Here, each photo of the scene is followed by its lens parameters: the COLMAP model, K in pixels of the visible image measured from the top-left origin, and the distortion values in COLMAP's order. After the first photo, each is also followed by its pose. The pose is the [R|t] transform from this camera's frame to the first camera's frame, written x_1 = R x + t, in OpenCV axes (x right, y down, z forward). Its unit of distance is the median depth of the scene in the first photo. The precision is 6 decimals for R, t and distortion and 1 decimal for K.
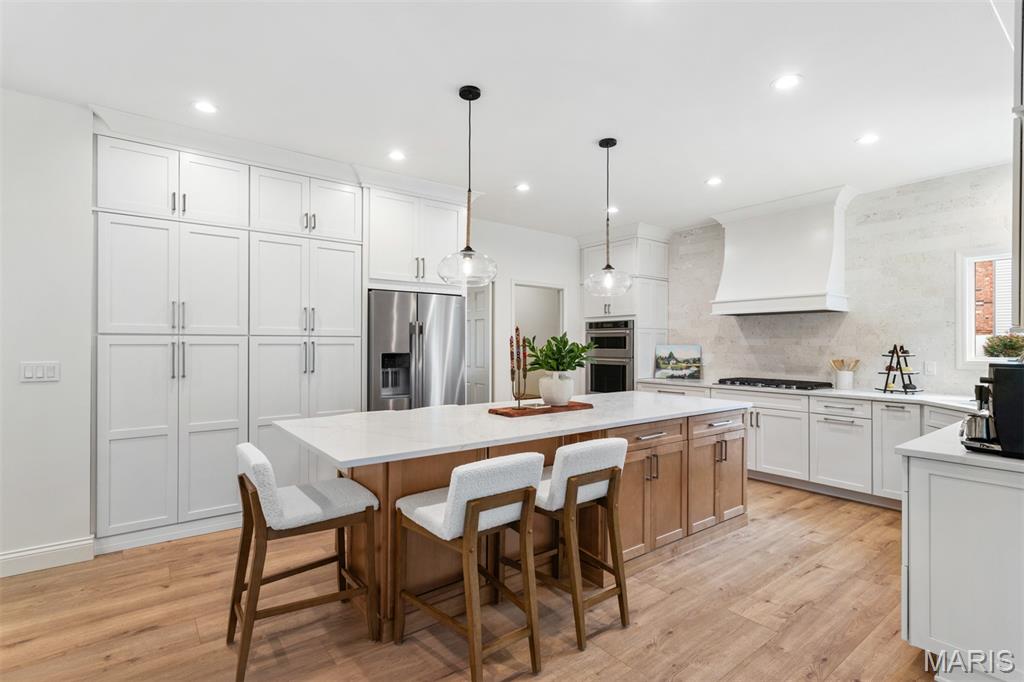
lens RADIAL K [[490.5, 0, 508.2], [0, 490.5, 343.9], [0, 0, 1]] dist [0.002952, 0.000116]
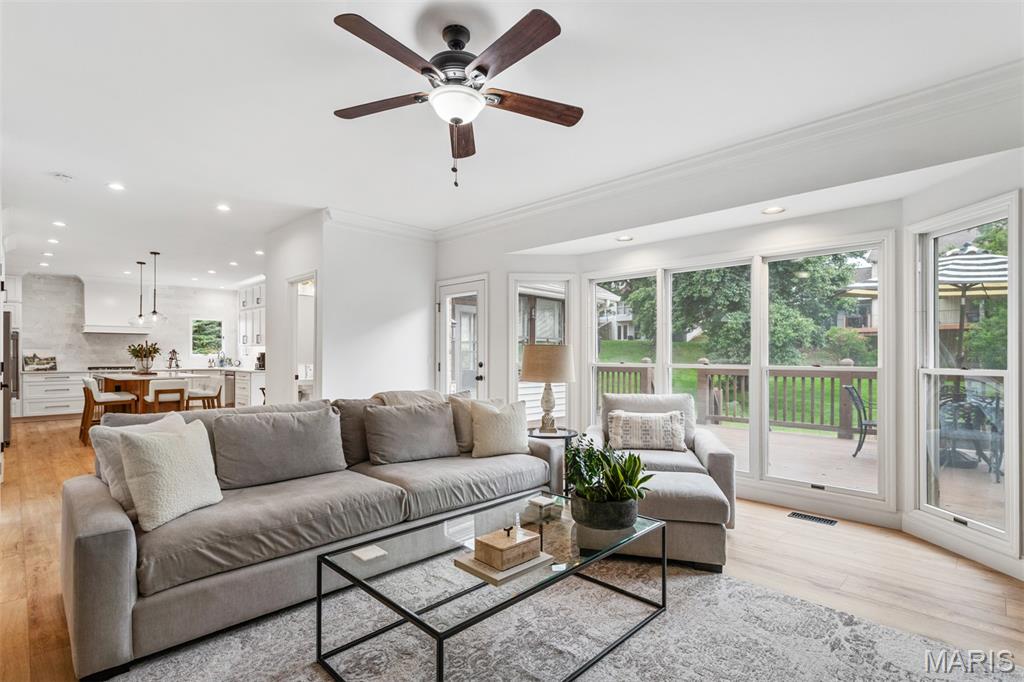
lens RADIAL K [[490.5, 0, 506.9], [0, 490.5, 348.5], [0, 0, 1]] dist [0.002952, 0.000116]
pose [[-0.141249, 0.008178, 0.989940, -1.430530], [-0.004304, 0.999951, -0.008875, 0.008484], [-0.989965, -0.005514, -0.141207, -0.248955]]
